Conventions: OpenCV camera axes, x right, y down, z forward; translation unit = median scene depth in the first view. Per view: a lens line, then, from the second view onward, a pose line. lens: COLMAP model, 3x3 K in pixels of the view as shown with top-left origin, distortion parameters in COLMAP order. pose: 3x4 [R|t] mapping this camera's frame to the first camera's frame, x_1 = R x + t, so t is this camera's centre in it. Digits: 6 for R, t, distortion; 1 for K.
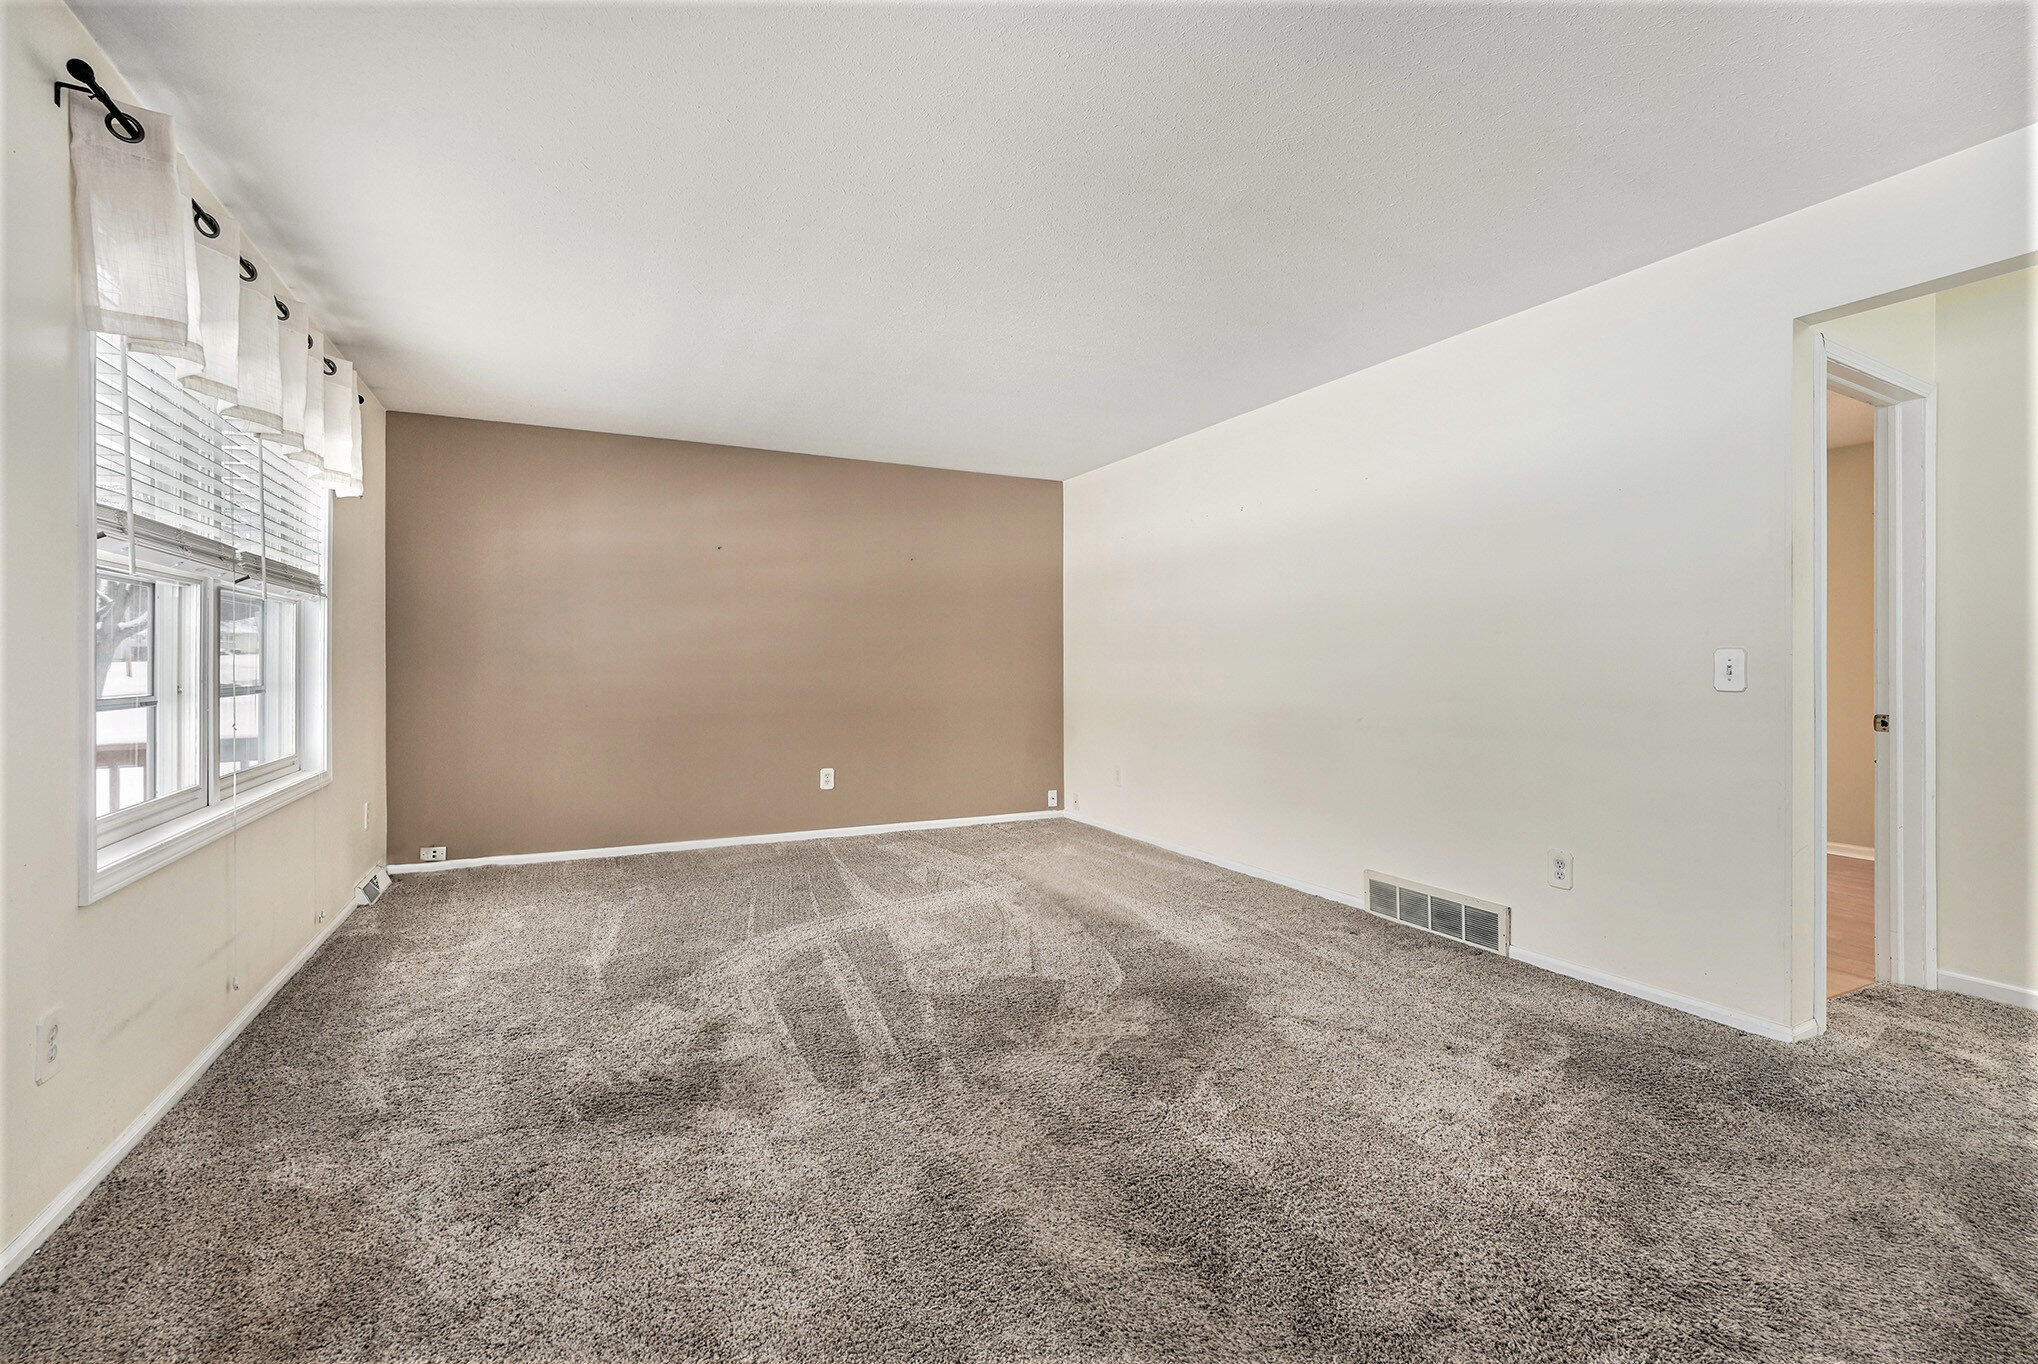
lens RADIAL K [[850.5, 0, 1038.1], [0, 850.5, 649.4], [0, 0, 1]] dist [-0.000828, -0.000032]
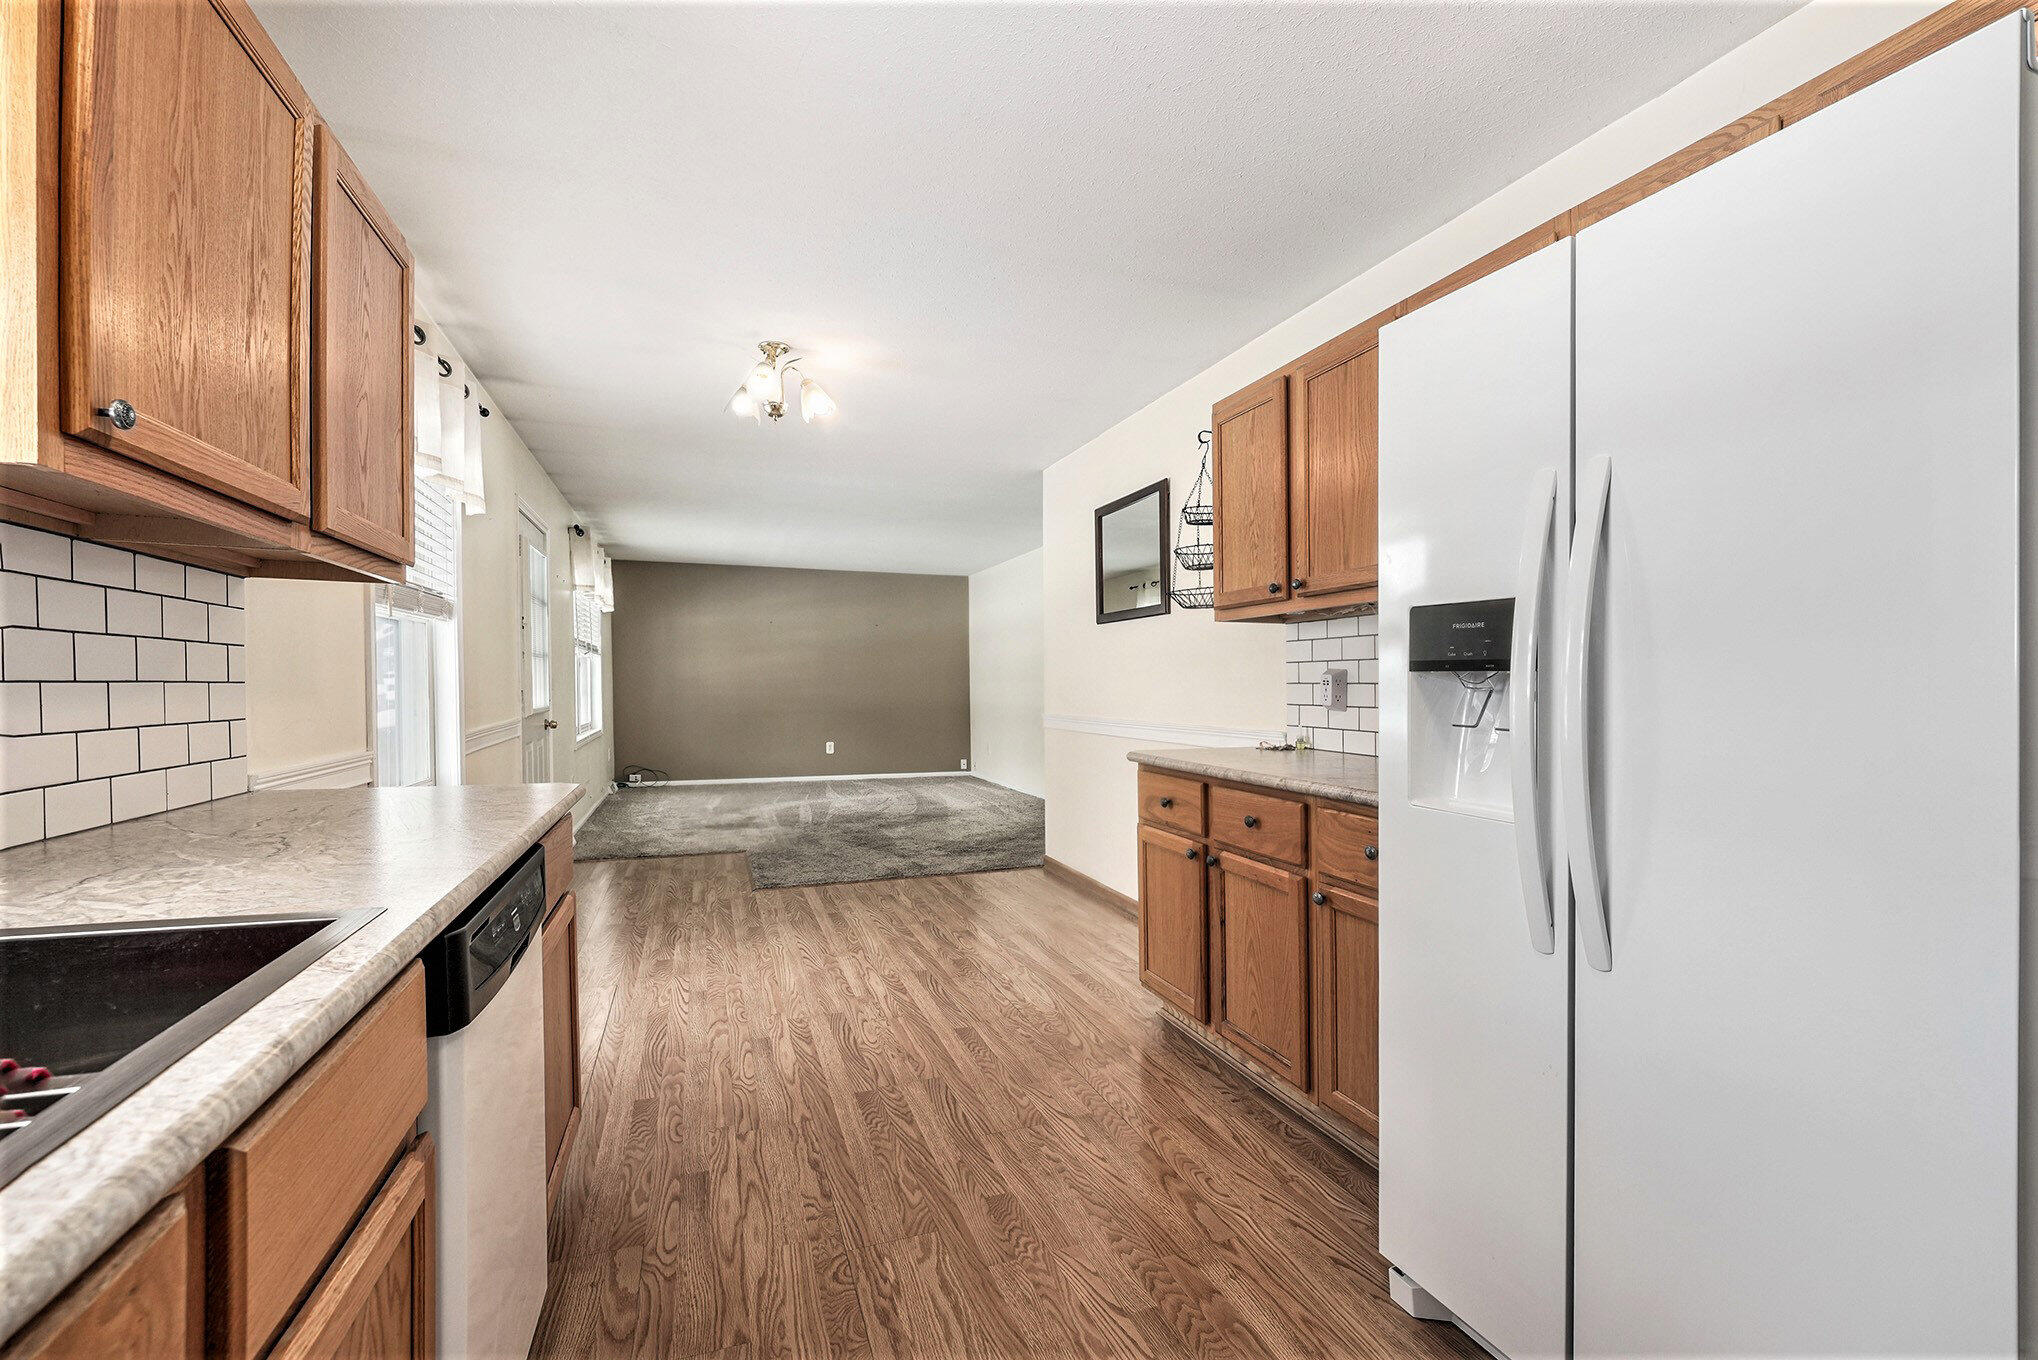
lens RADIAL K [[876.5, 0, 1019.6], [0, 876.5, 684.3], [0, 0, 1]] dist [0.000267, -0.000007]
pose [[0.989613, -0.001014, -0.143754, 0.396209], [0.002341, 0.999956, 0.009065, 0.000040], [0.143739, -0.009307, 0.989572, -0.746960]]
